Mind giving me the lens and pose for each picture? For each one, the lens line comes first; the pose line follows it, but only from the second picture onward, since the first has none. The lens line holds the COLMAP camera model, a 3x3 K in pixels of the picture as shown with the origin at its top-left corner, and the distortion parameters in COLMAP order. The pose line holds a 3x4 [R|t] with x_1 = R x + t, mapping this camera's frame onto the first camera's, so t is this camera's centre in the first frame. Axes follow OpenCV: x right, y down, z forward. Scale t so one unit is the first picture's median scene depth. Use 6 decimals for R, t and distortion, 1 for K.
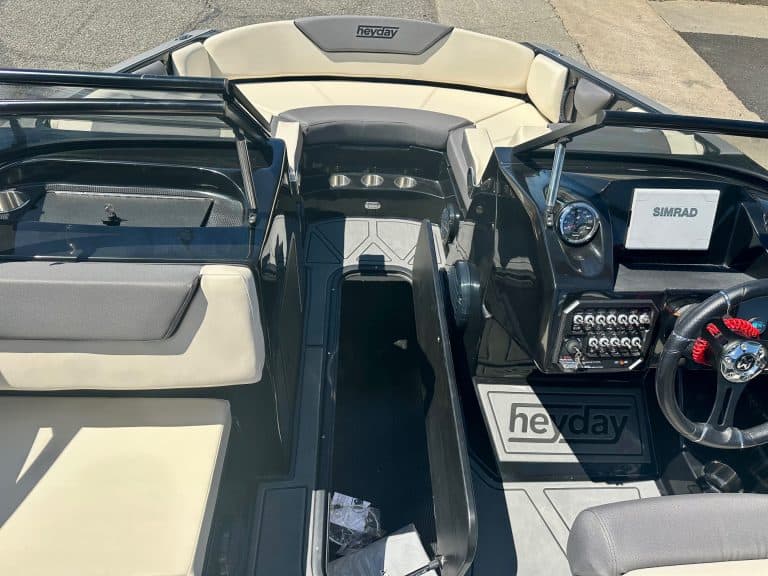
lens RADIAL K [[537.4, 0, 384.0], [0, 537.4, 288.0], [0, 0, 1]] dist [0.053230, -0.062790]
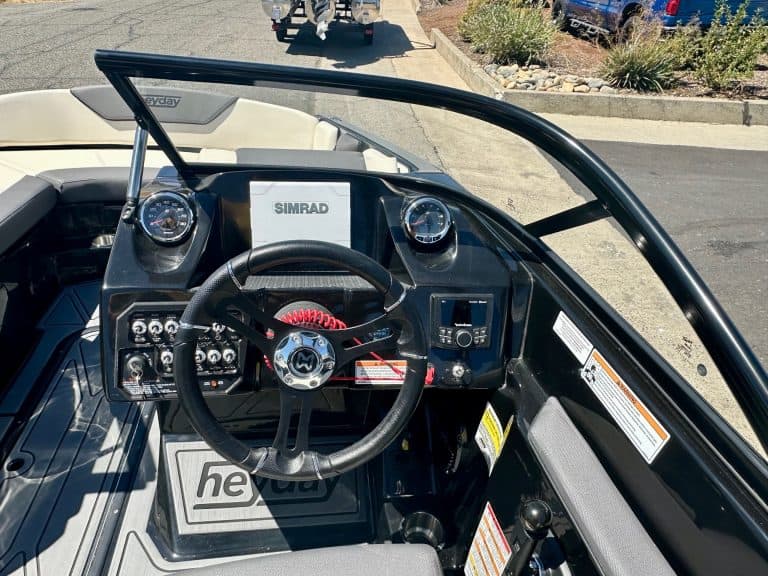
lens RADIAL K [[497.8, 0, 374.5], [0, 497.8, 310.8], [0, 0, 1]] dist [-0.002304, 0.000297]
pose [[0.994214, -0.041392, 0.099123, 0.313031], [0.055645, 0.987770, -0.145652, 0.078727], [-0.091882, 0.150325, 0.984358, 0.130508]]
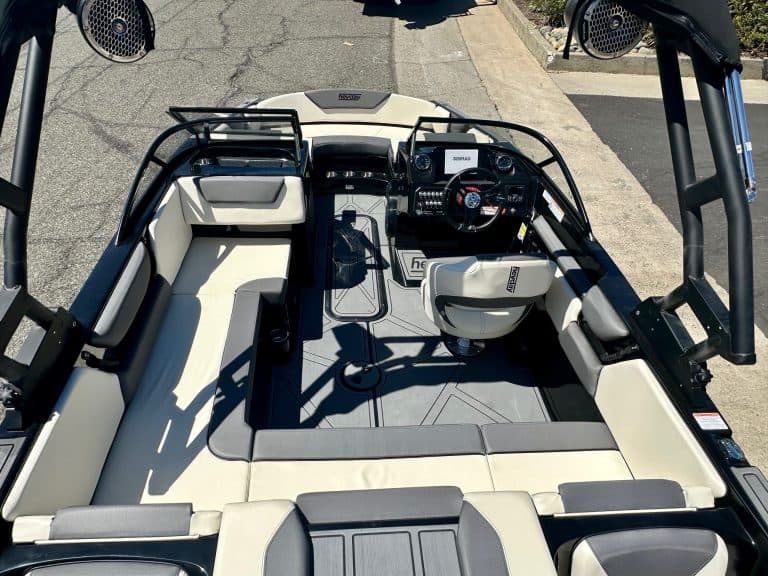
lens RADIAL K [[497.8, 0, 374.5], [0, 497.8, 310.8], [0, 0, 1]] dist [-0.002304, 0.000297]
pose [[0.999509, -0.031123, 0.003622, 0.048256], [0.031258, 0.998438, -0.046316, 0.378456], [-0.002174, 0.046407, 0.998920, -0.743260]]
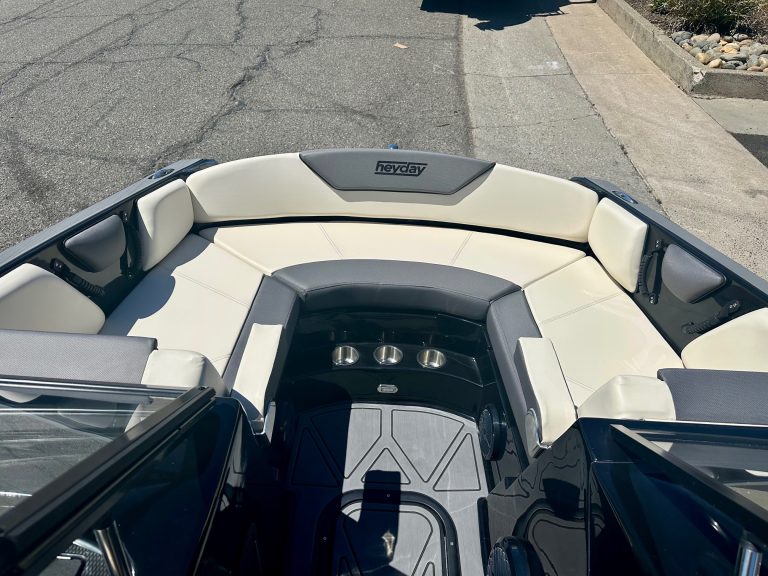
lens RADIAL K [[537.4, 0, 384.0], [0, 537.4, 288.0], [0, 0, 1]] dist [0.053230, -0.062790]
pose [[0.998549, 0.028293, -0.045818, 0.005117], [-0.033507, 0.992526, -0.117346, -0.220703], [0.042155, 0.118711, 0.992034, 0.243733]]
